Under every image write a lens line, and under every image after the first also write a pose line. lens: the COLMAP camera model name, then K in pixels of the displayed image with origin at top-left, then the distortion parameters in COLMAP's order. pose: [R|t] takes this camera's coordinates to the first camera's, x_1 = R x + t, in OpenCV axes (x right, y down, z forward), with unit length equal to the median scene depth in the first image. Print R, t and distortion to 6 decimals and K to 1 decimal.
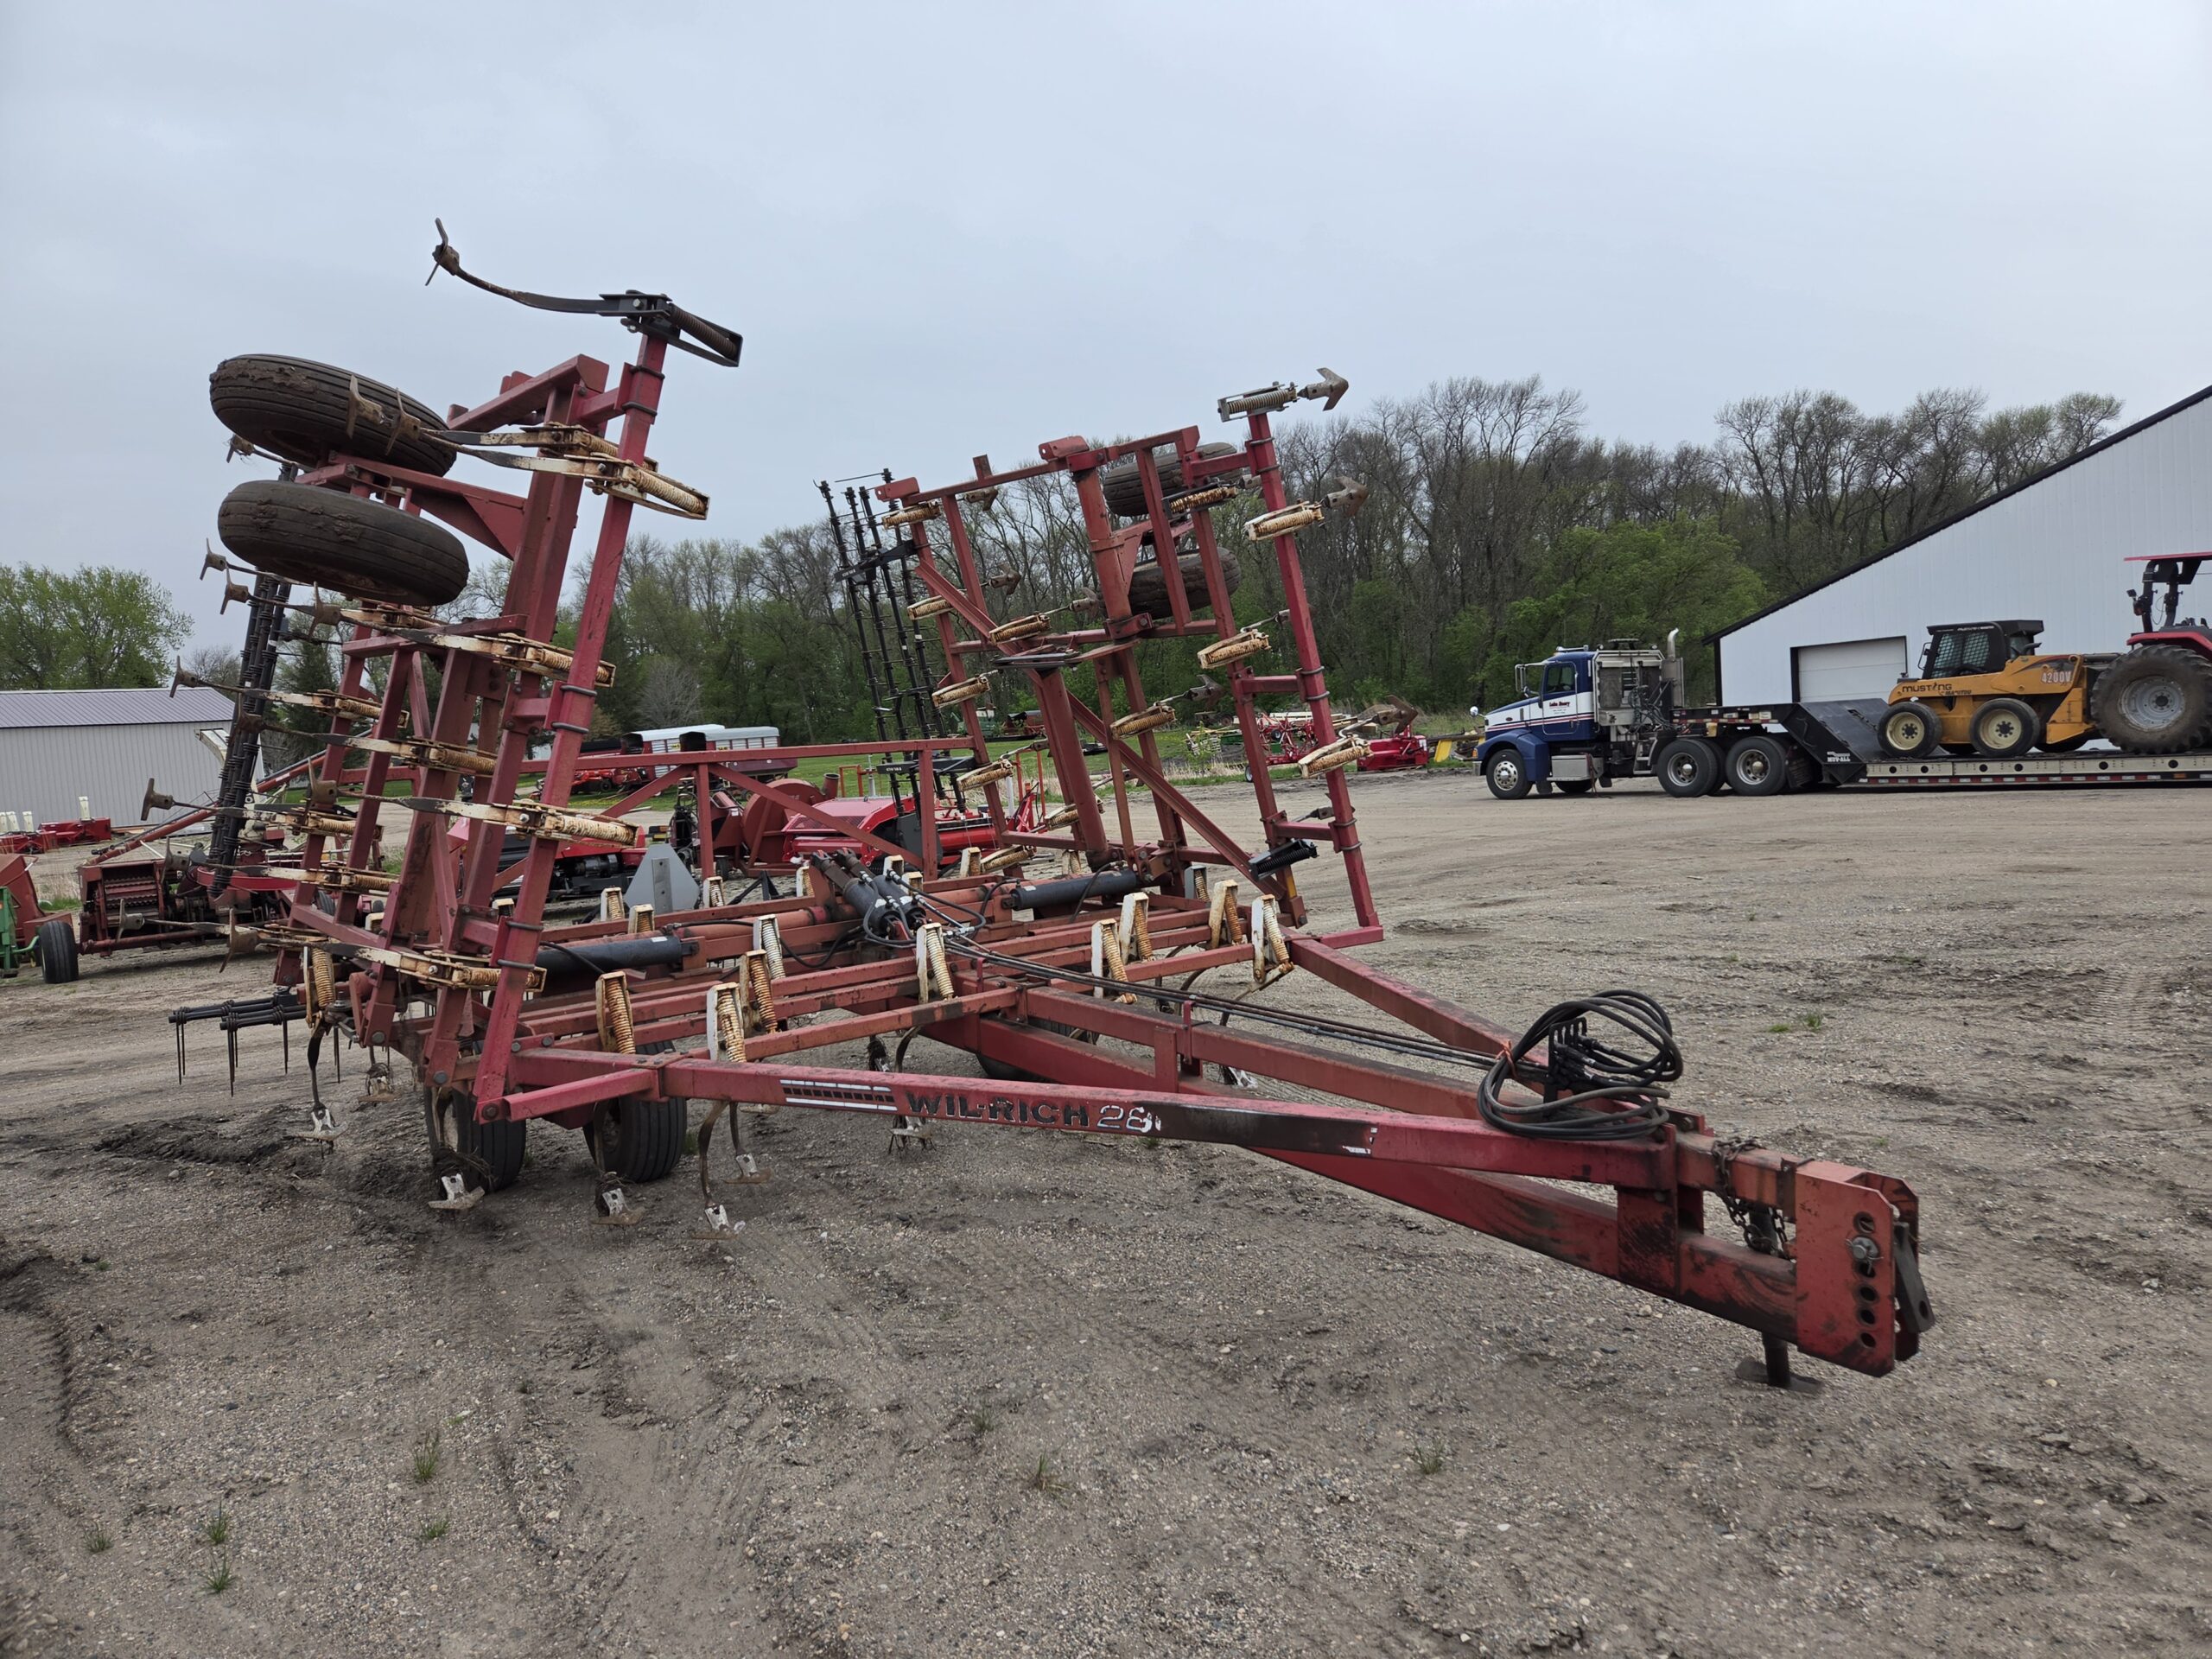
lens RADIAL K [[1471.9, 0, 1116.8], [0, 1471.9, 826.1], [0, 0, 1]] dist [0.083359, -0.071242]
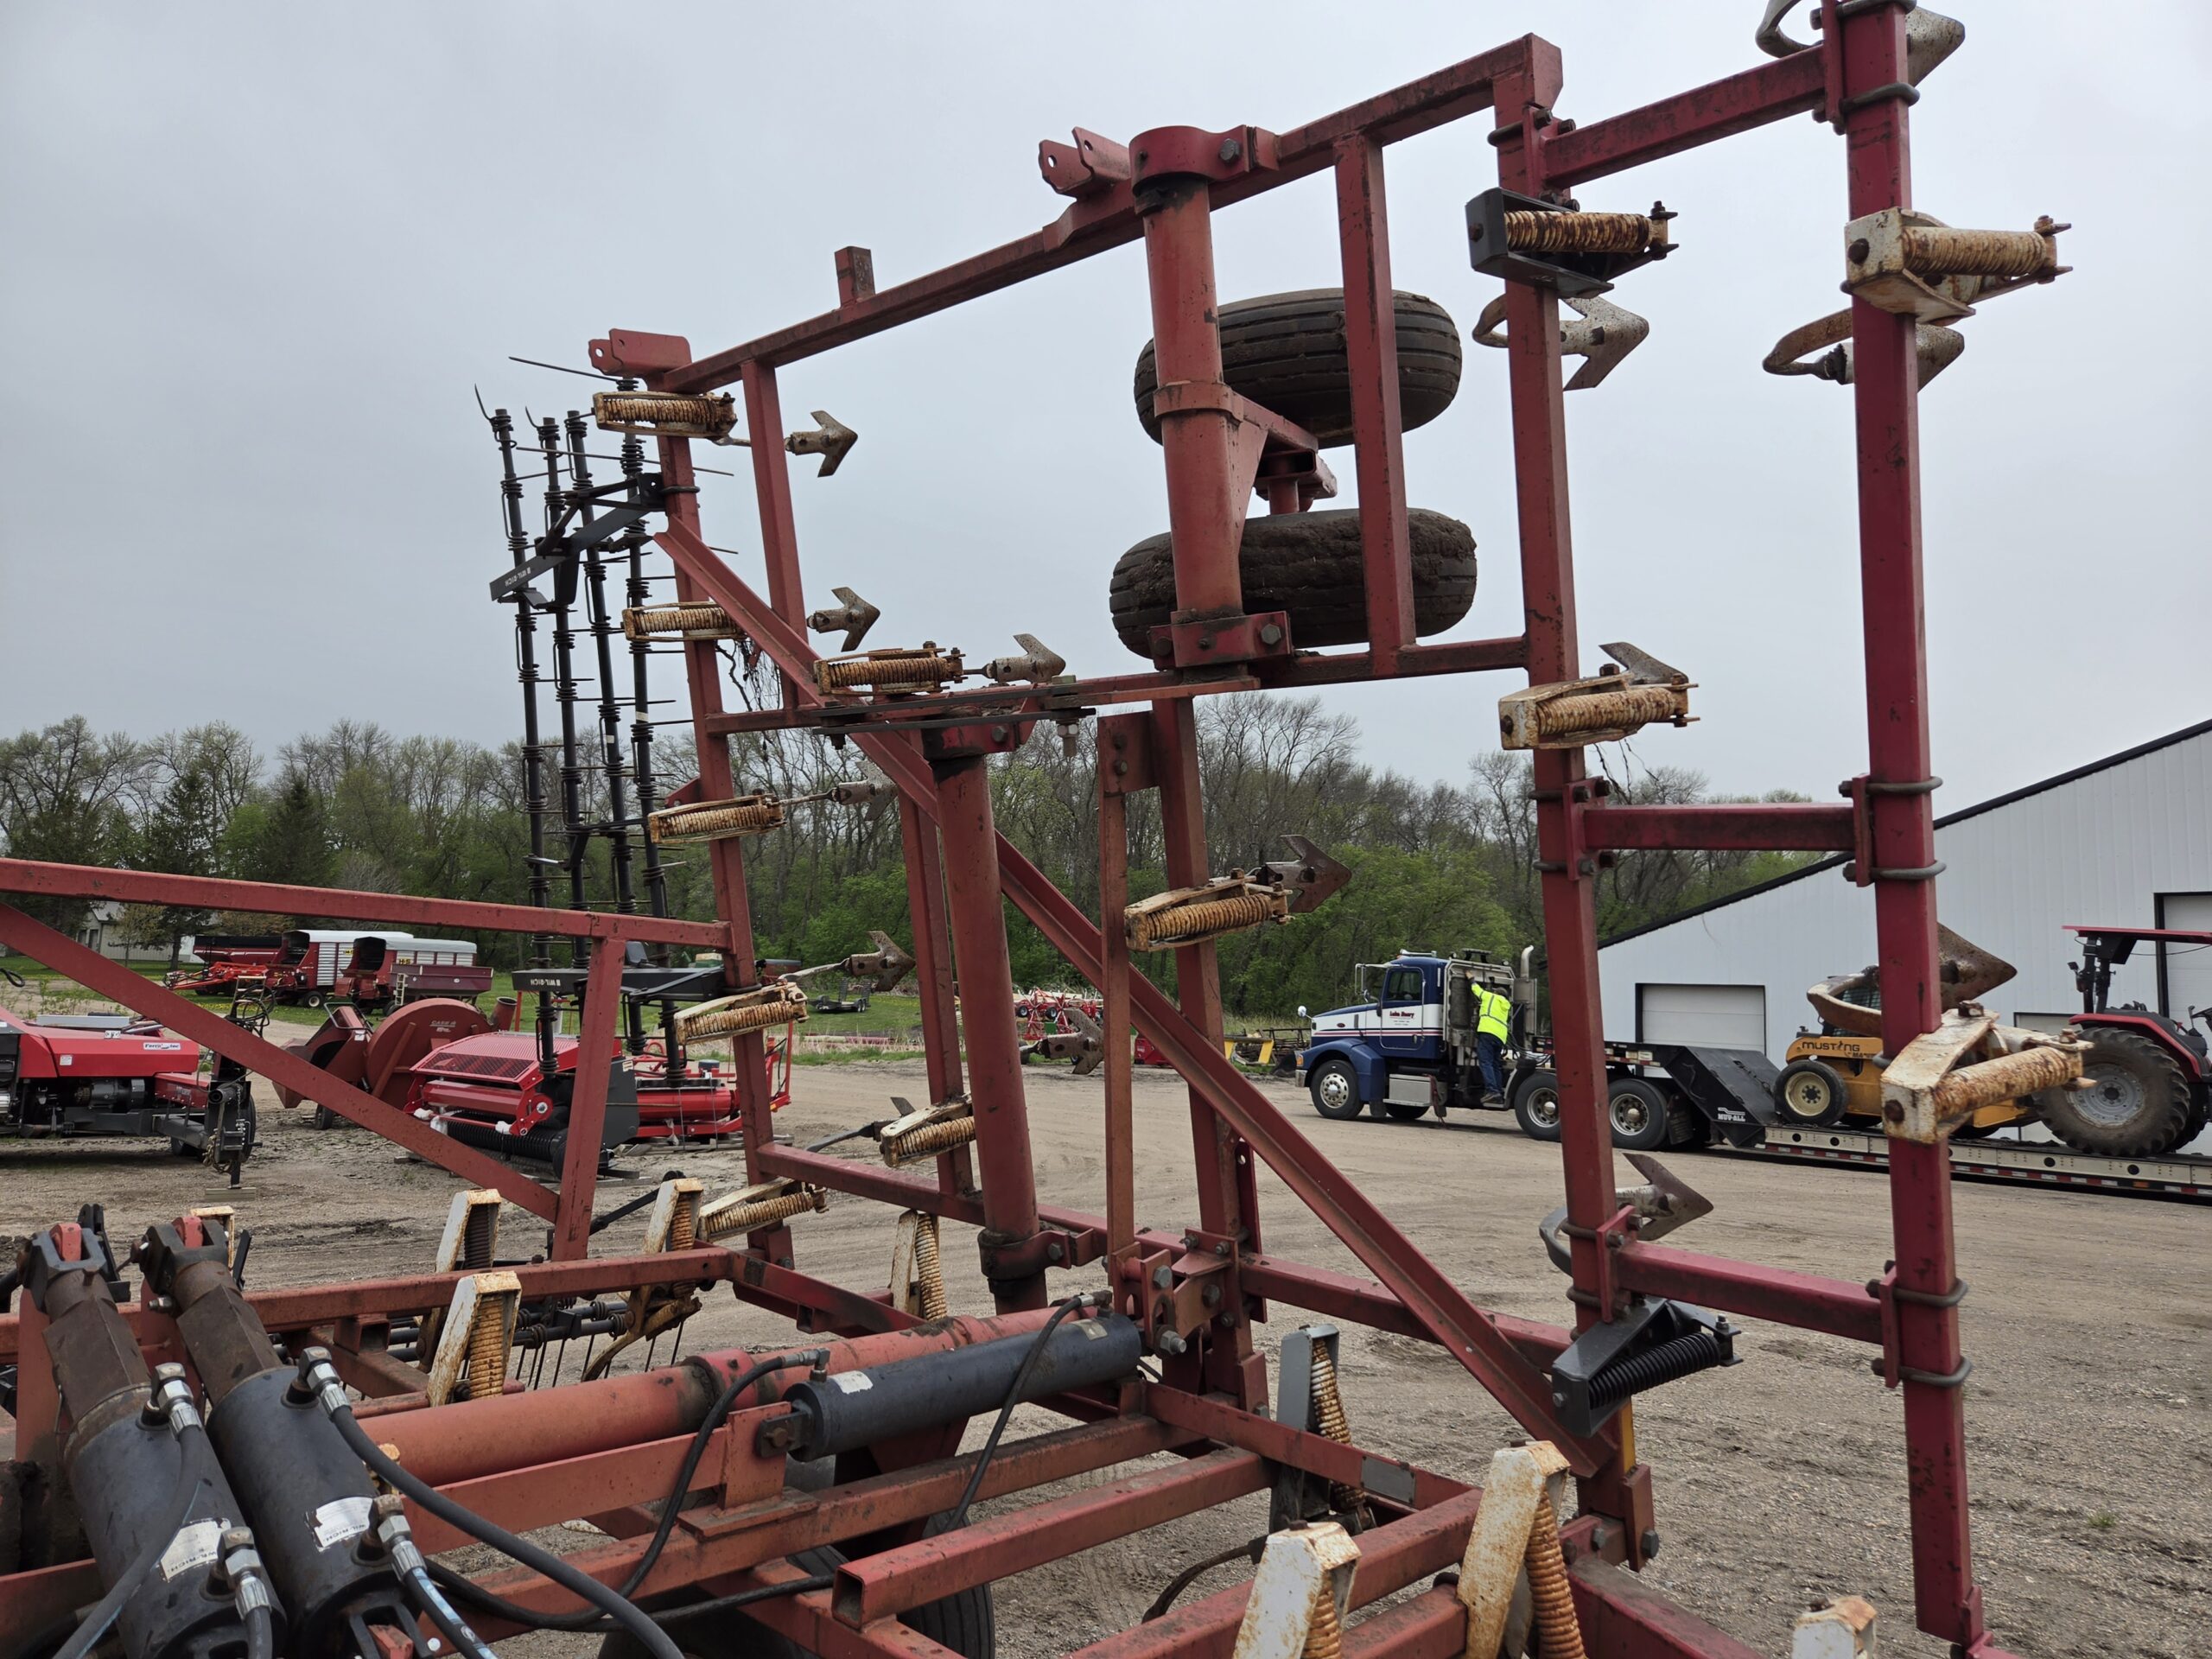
lens RADIAL K [[1471.9, 0, 1116.8], [0, 1471.9, 826.1], [0, 0, 1]] dist [0.083359, -0.071242]
pose [[0.978302, 0.133992, 0.158022, -0.018284], [-0.102268, 0.975629, -0.194135, -0.004558], [-0.180183, 0.173762, 0.968164, 0.172151]]
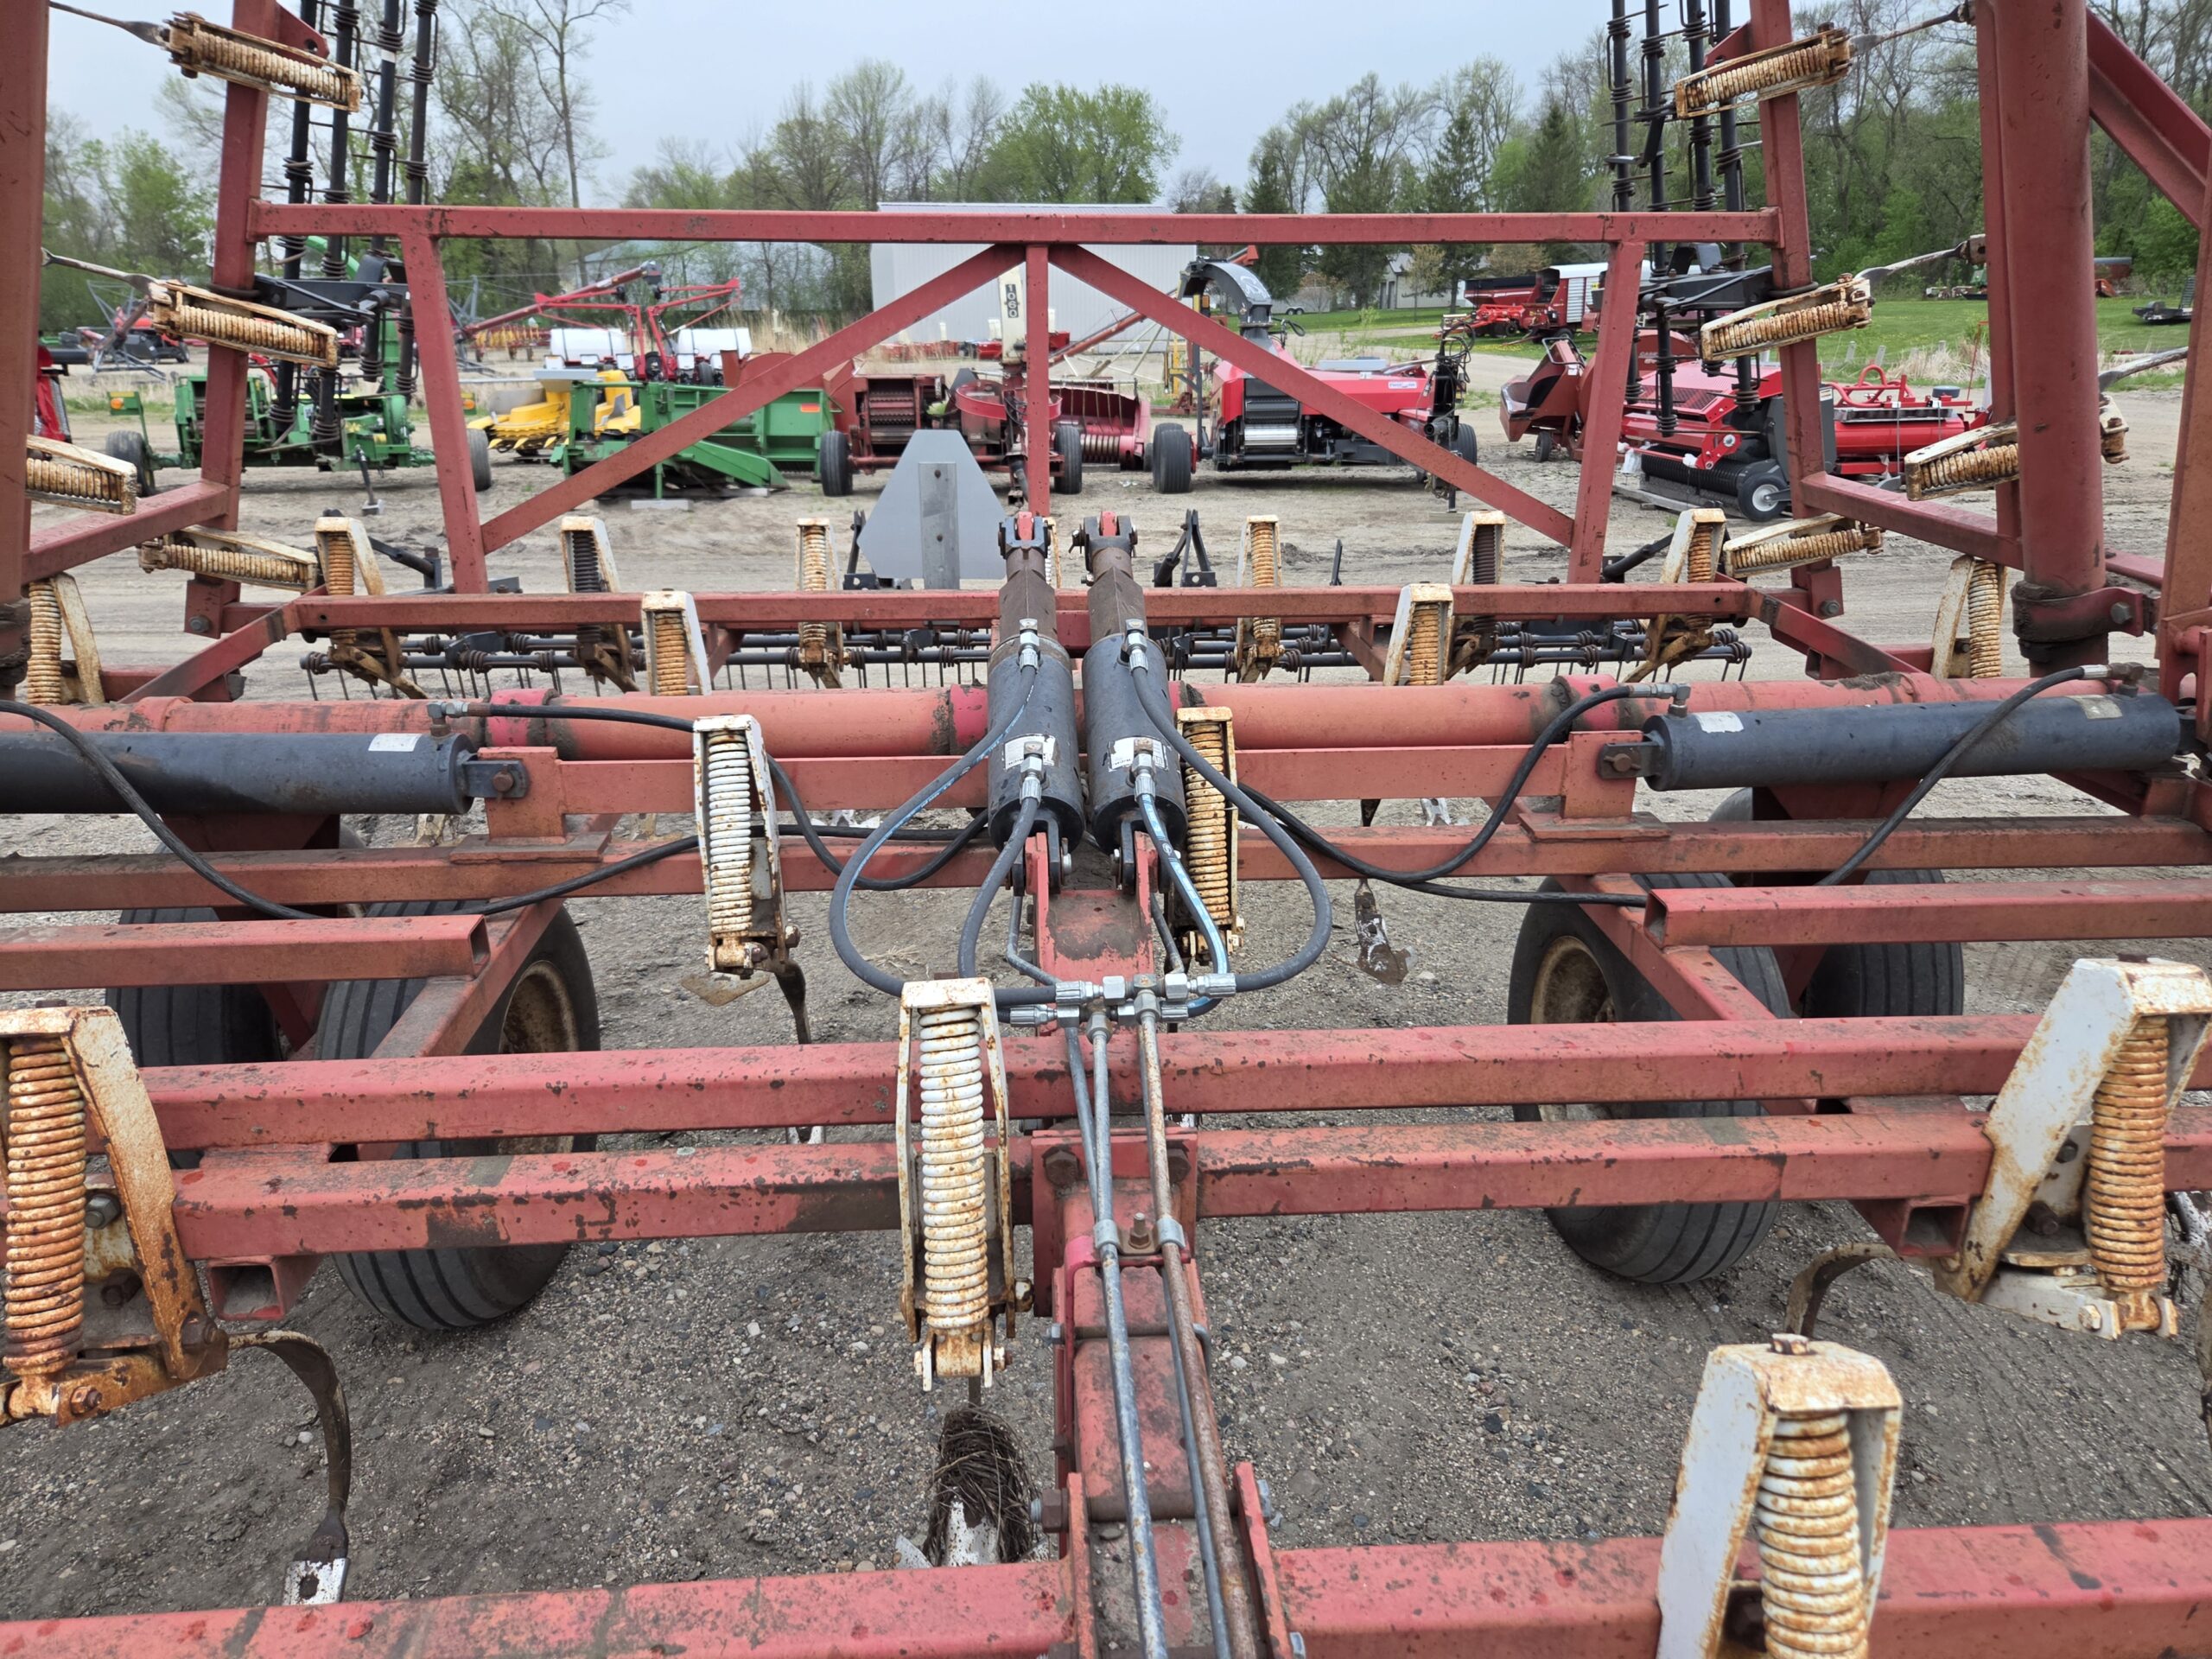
lens RADIAL K [[1479.1, 0, 1086.7], [0, 1479.1, 814.8], [0, 0, 1]] dist [0.066997, -0.047038]
pose [[0.814956, 0.240717, -0.527164, -0.000302], [-0.083452, 0.948917, 0.304289, -0.005138], [0.573482, -0.203989, 0.793414, 0.179742]]
